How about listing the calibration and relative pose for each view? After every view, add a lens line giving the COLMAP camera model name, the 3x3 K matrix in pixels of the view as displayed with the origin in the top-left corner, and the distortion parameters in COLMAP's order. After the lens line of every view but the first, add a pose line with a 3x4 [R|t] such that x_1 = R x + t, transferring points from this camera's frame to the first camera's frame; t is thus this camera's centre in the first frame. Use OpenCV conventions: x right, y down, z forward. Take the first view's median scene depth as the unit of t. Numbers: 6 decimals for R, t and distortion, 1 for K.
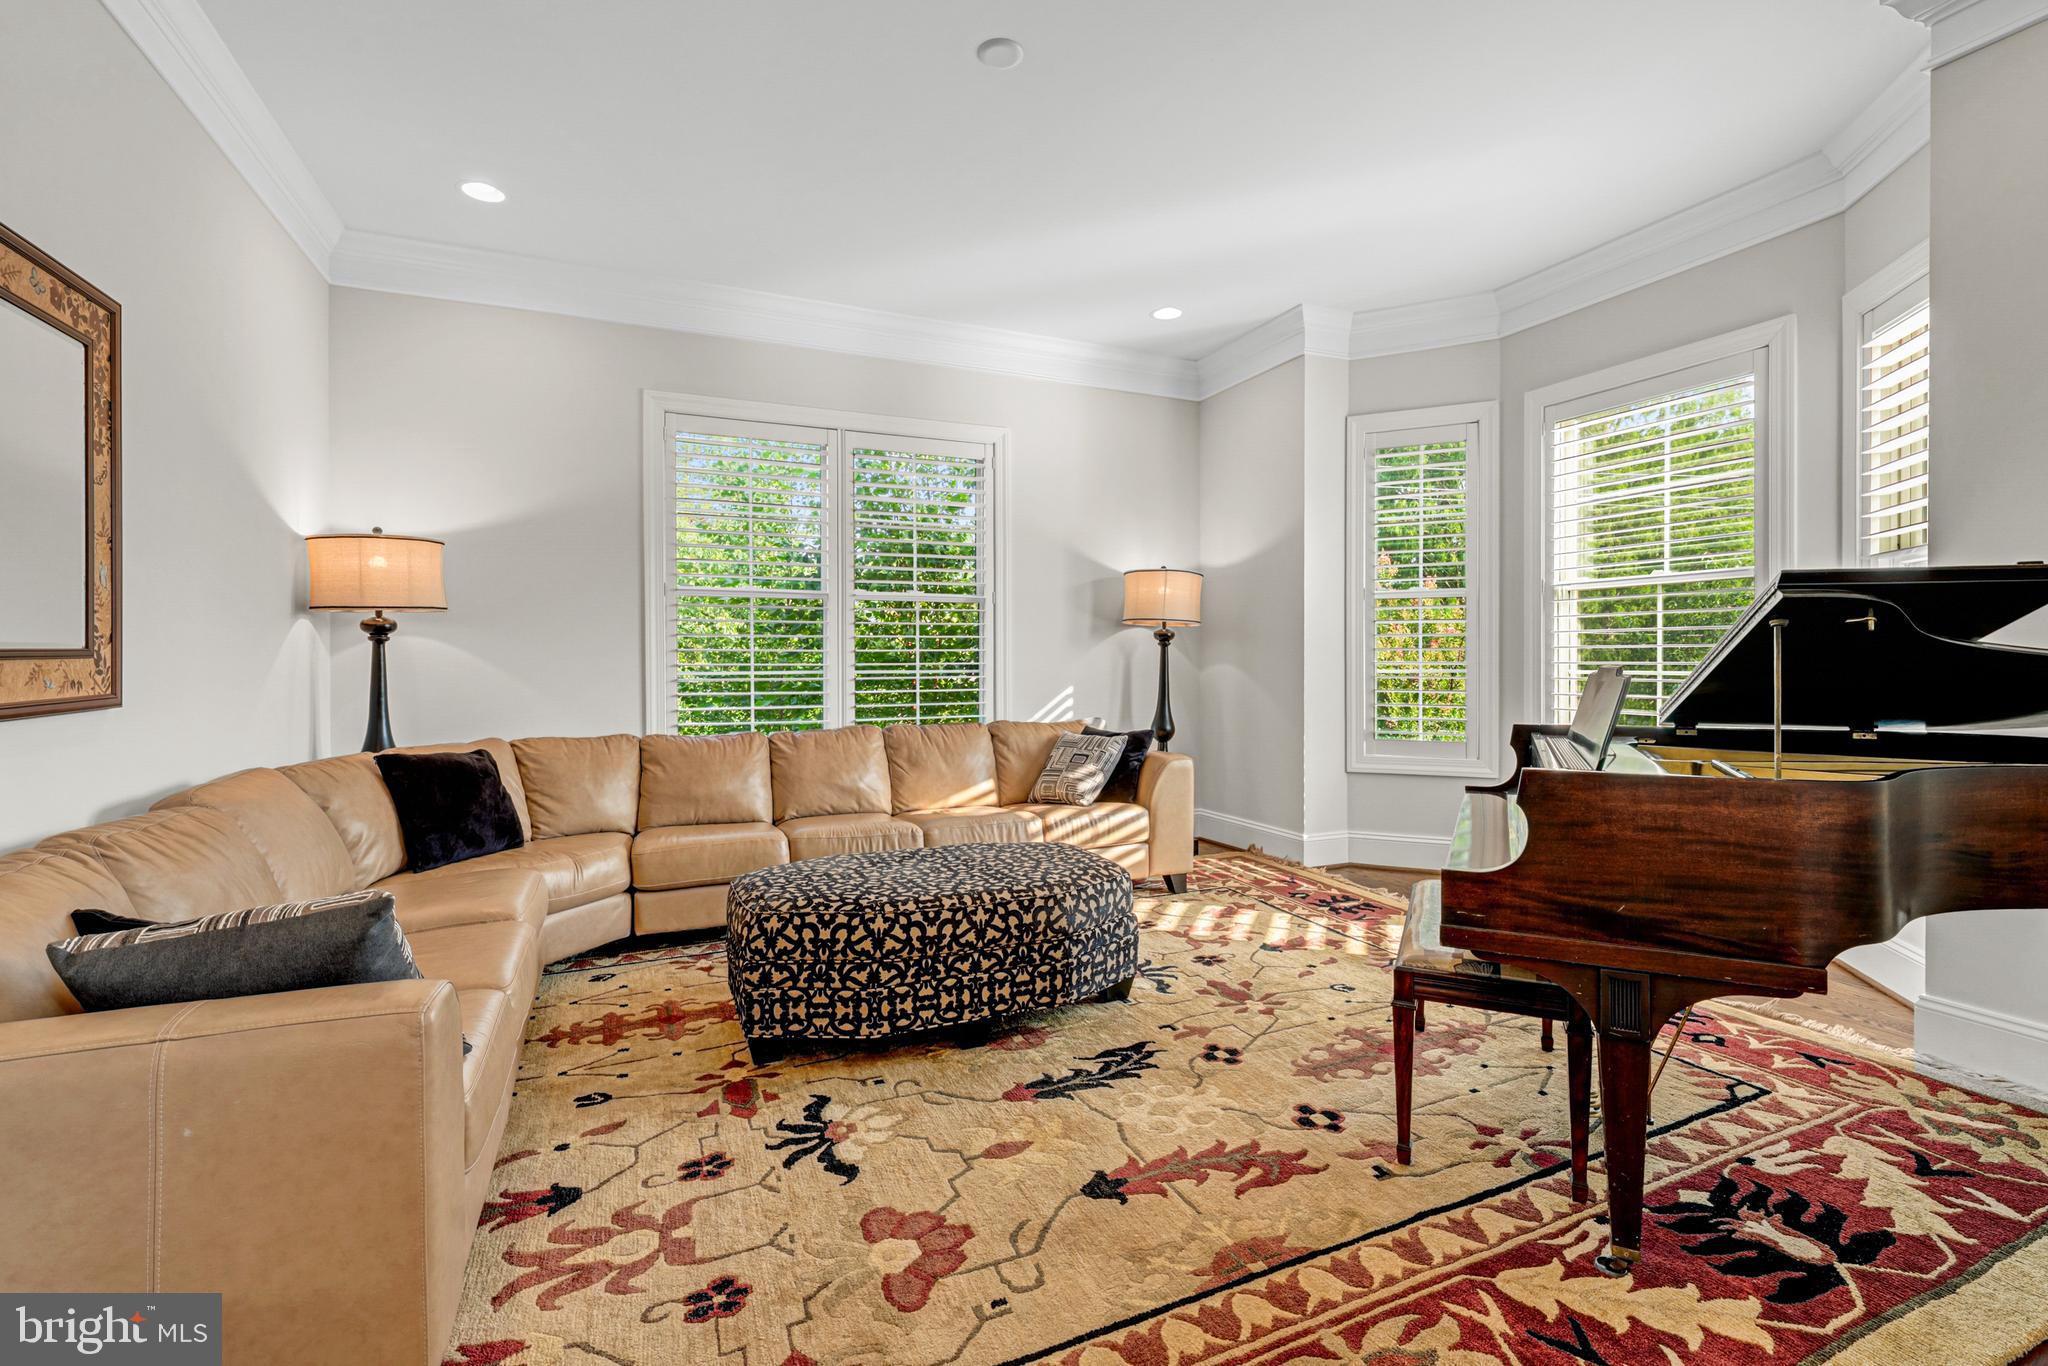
lens RADIAL K [[912.0, 0, 1022.0], [0, 912.0, 664.0], [0, 0, 1]] dist [0.002570, 0.000866]
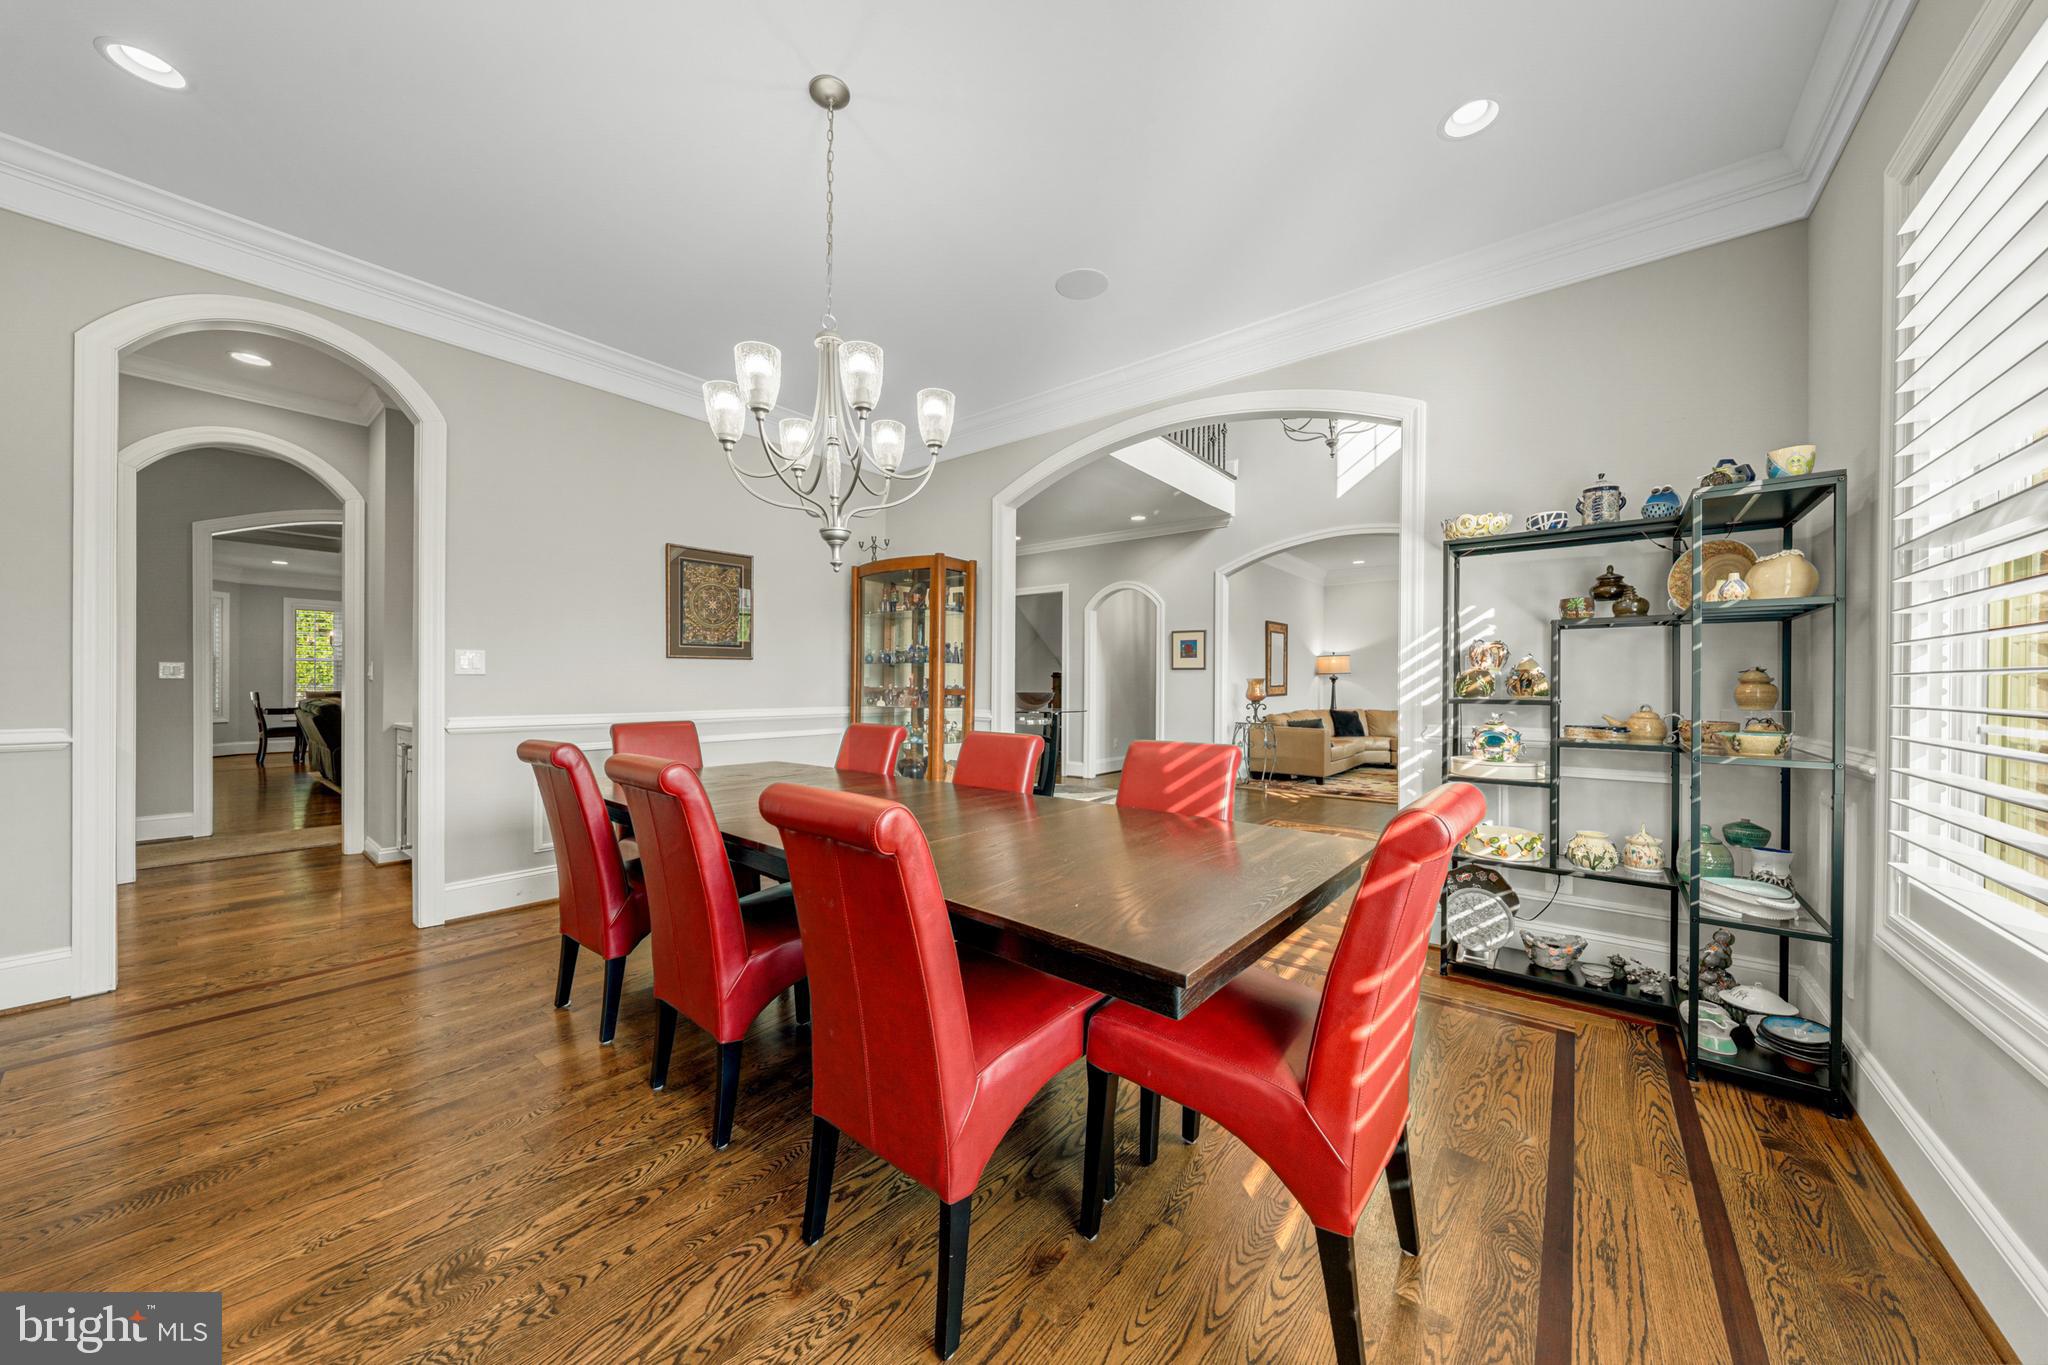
lens RADIAL K [[692.0, 0, 1015.3], [0, 692.0, 675.5], [0, 0, 1]] dist [-0.000736, -0.000173]
pose [[0.457227, -0.006361, -0.889327, 1.242796], [-0.012030, 0.999839, -0.013337, -0.000270], [0.889268, 0.016797, 0.457077, -1.484398]]
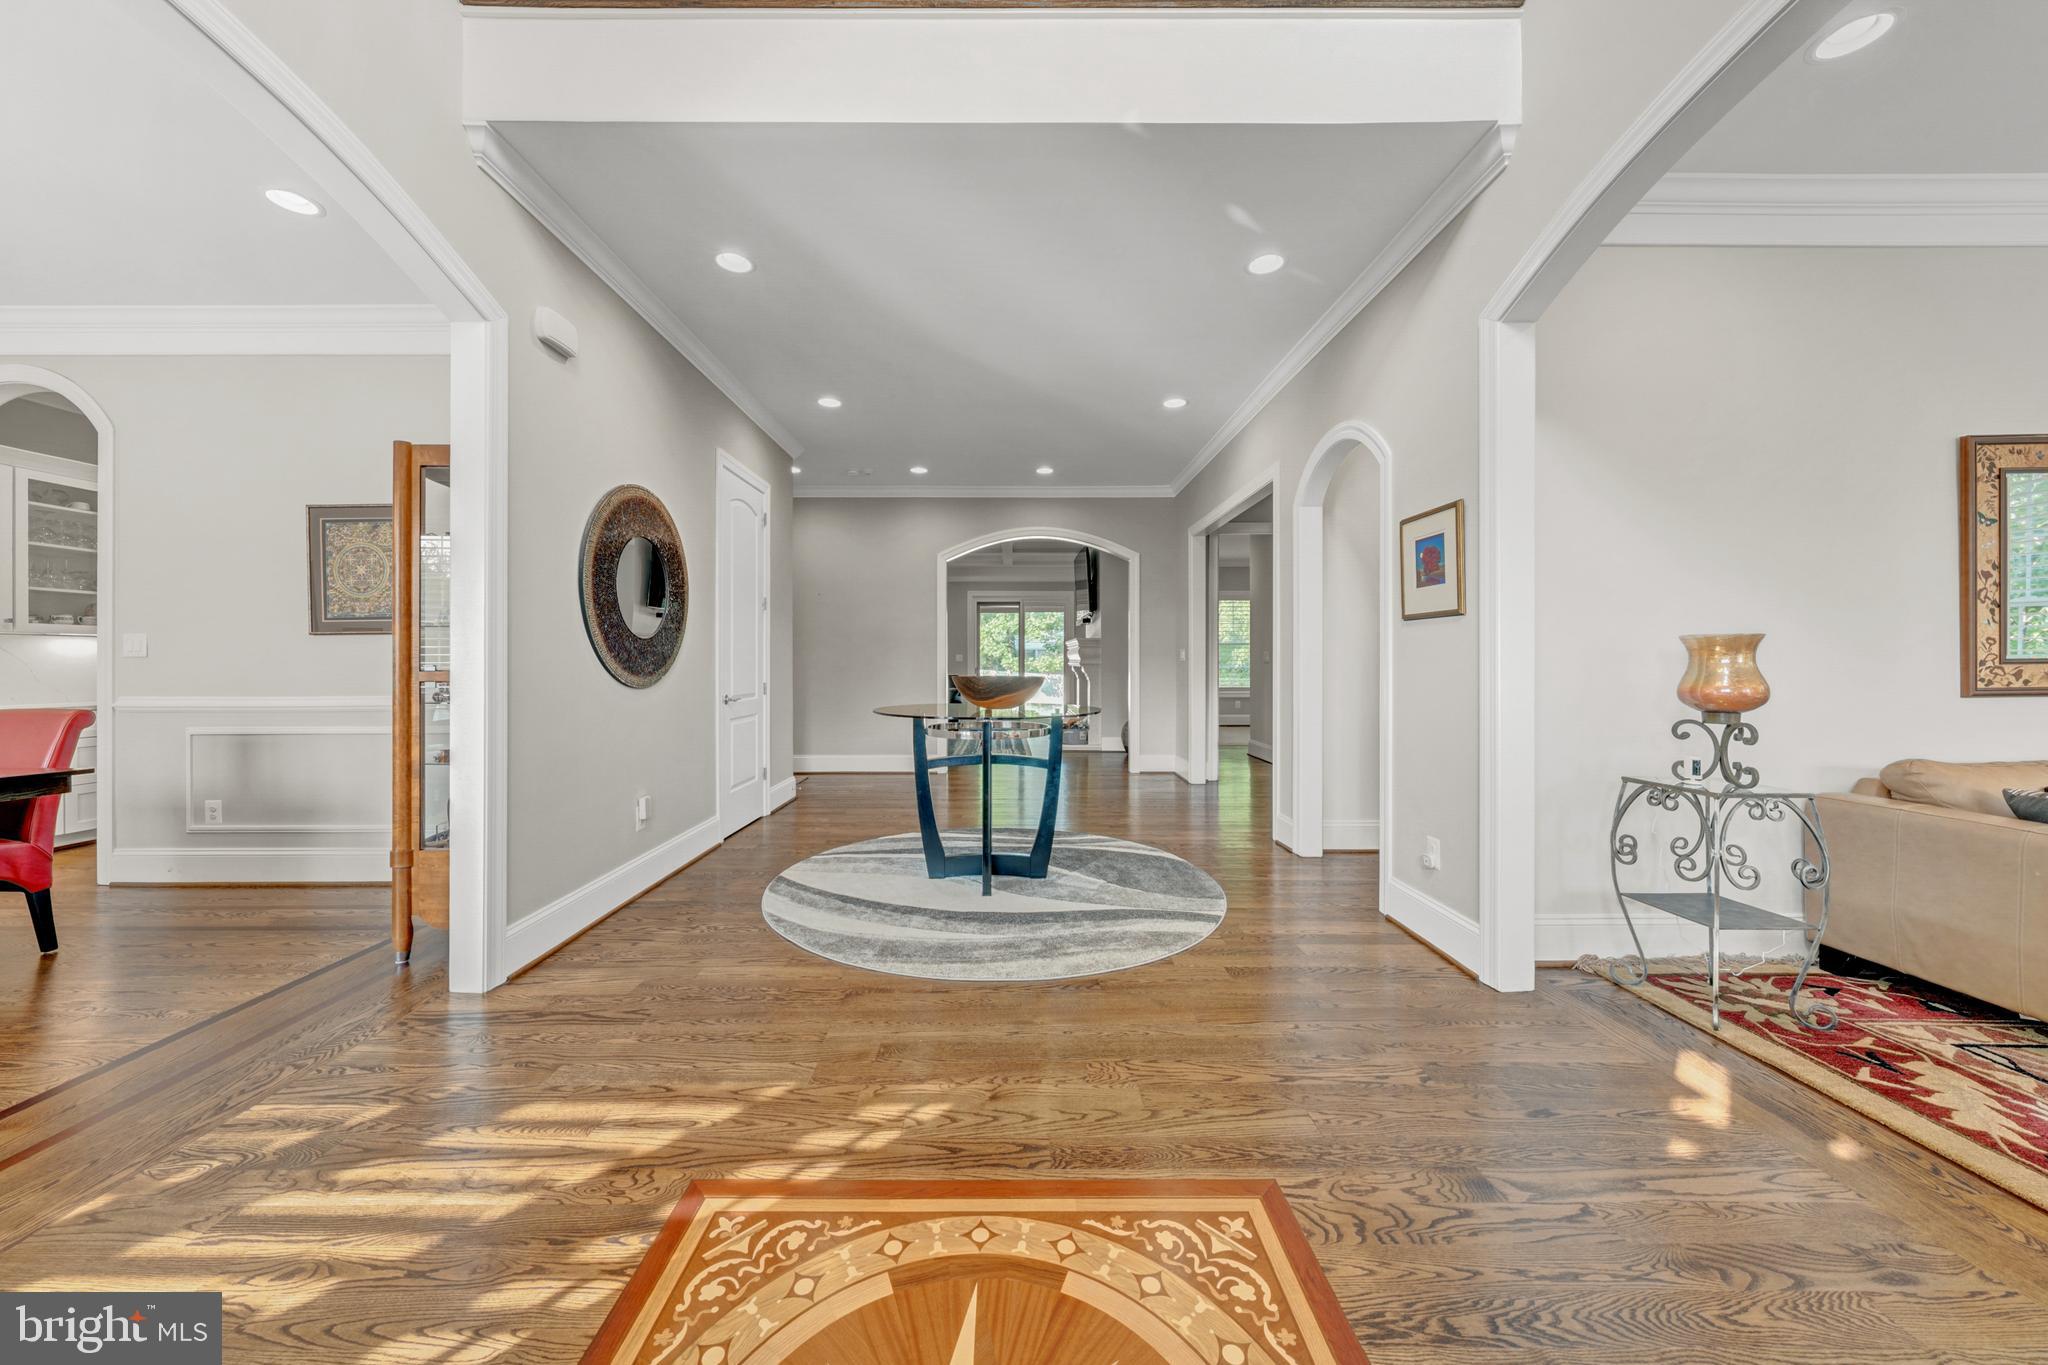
lens RADIAL K [[704.5, 0, 1013.7], [0, 704.5, 662.0], [0, 0, 1]] dist [-0.001345, -0.000202]
pose [[-0.397811, 0.002218, -0.917465, 0.538000], [-0.002700, 0.999990, 0.003588, -0.004744], [0.917463, 0.003904, -0.397801, -0.202569]]
